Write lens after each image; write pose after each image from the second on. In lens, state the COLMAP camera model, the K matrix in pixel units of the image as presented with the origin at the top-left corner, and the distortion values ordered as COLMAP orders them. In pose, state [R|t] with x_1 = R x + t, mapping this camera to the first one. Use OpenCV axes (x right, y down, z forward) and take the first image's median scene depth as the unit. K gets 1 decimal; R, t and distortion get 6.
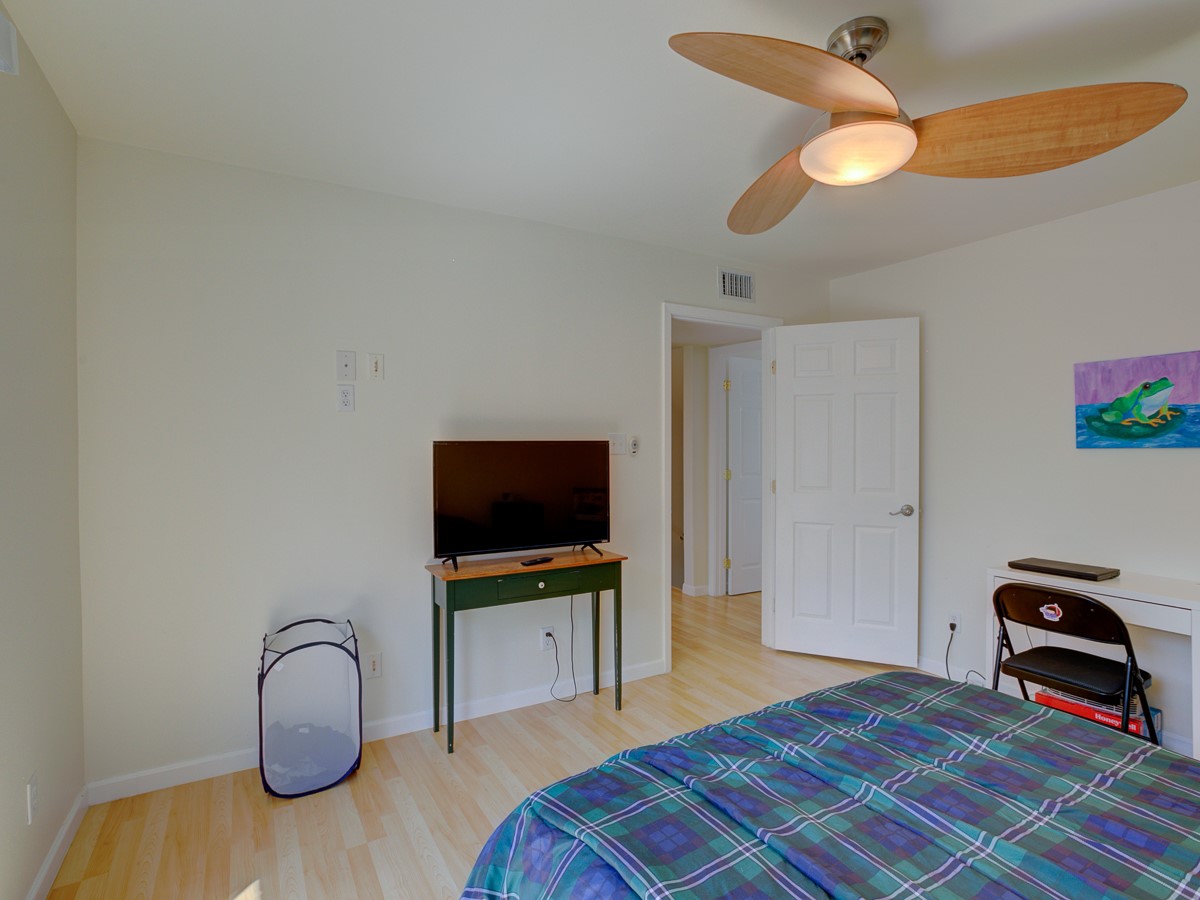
lens RADIAL K [[607.6, 0, 600.0], [0, 607.6, 450.0], [0, 0, 1]] dist [-0.047870, 0.031768]
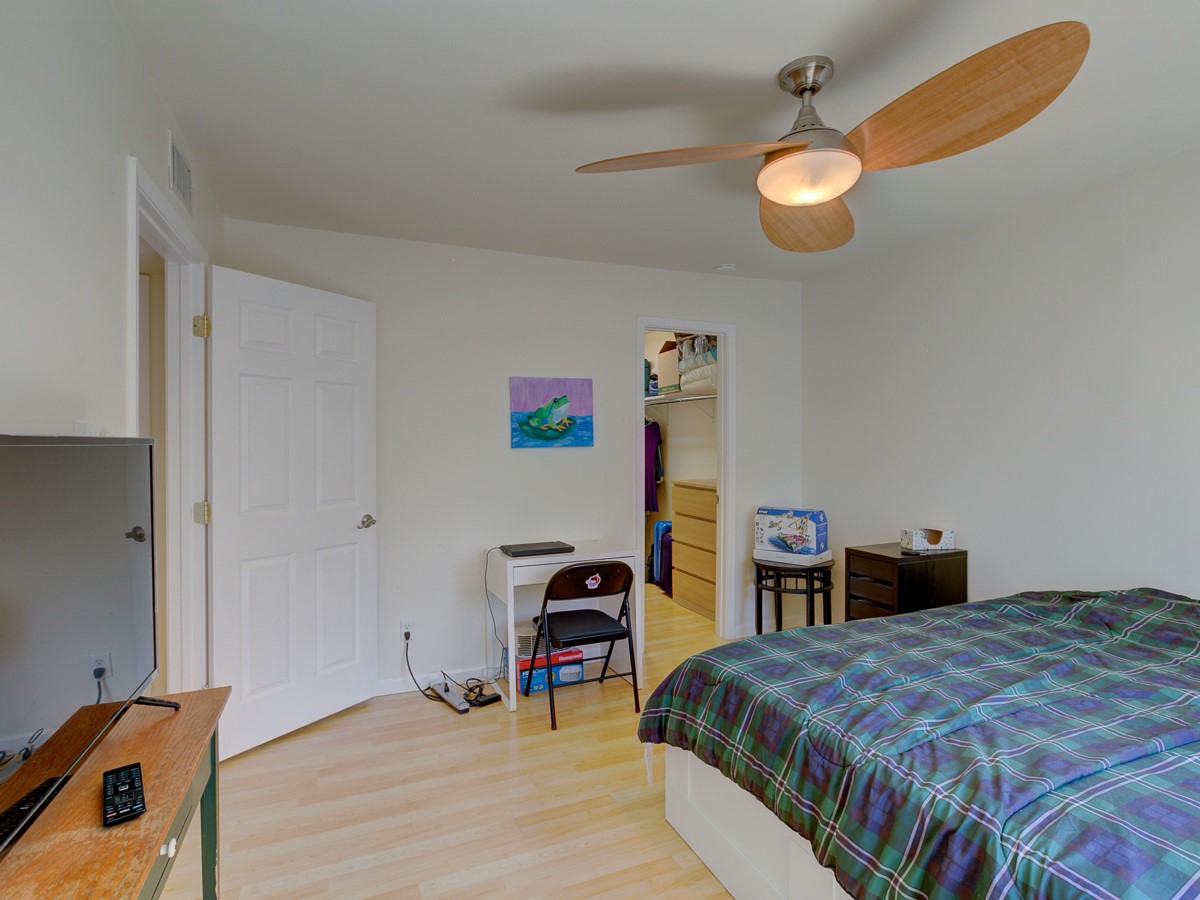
lens RADIAL K [[607.6, 0, 600.0], [0, 607.6, 450.0], [0, 0, 1]] dist [-0.047870, 0.031768]
pose [[0.116237, -0.010695, 0.993164, -0.413708], [0.014850, 0.999849, 0.009028, -0.007516], [-0.993110, 0.013699, 0.116378, 0.736598]]
